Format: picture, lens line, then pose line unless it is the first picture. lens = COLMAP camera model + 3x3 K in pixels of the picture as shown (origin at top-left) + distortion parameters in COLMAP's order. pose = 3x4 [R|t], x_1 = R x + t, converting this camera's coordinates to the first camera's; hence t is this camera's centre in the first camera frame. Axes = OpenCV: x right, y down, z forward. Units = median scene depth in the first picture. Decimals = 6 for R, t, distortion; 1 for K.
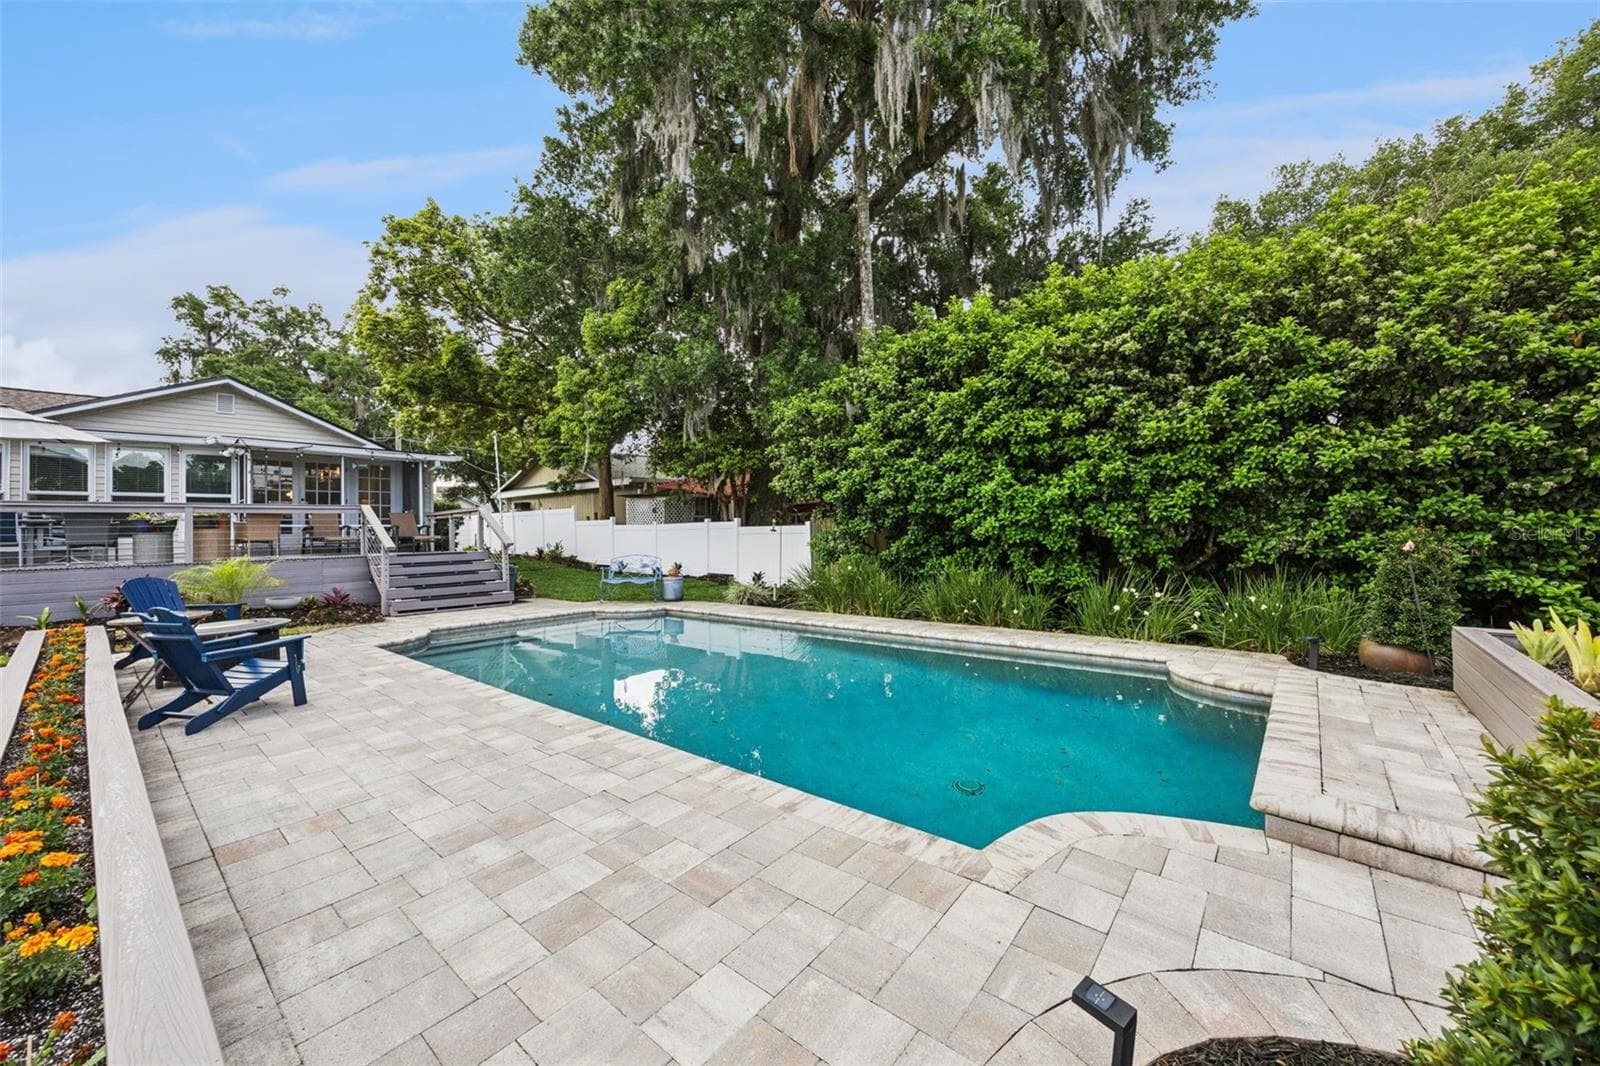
lens RADIAL K [[601.9, 0, 801.5], [0, 601.9, 520.3], [0, 0, 1]] dist [-0.003572, -0.000110]
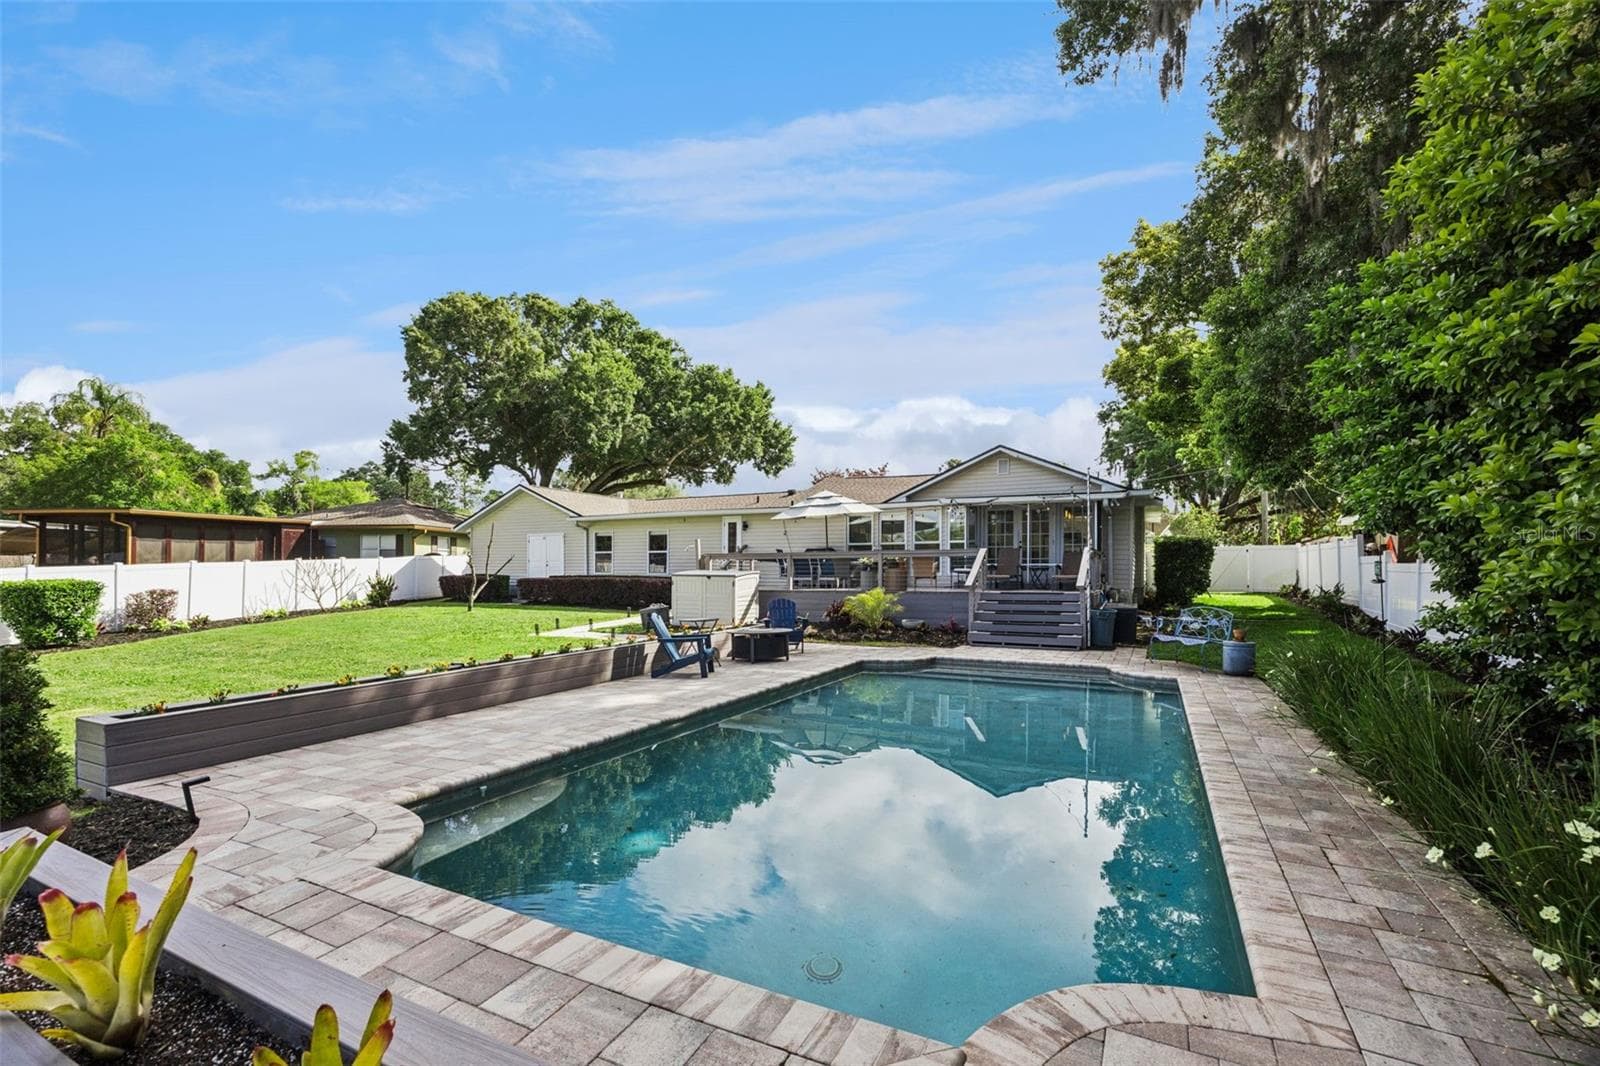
lens RADIAL K [[710.0, 0, 812.6], [0, 710.0, 530.0], [0, 0, 1]] dist [0.001871, -0.000159]
pose [[0.221653, -0.036175, -0.974454, 2.176587], [0.009588, 0.999344, -0.034918, -0.068440], [0.975078, -0.001603, 0.221855, 1.536556]]
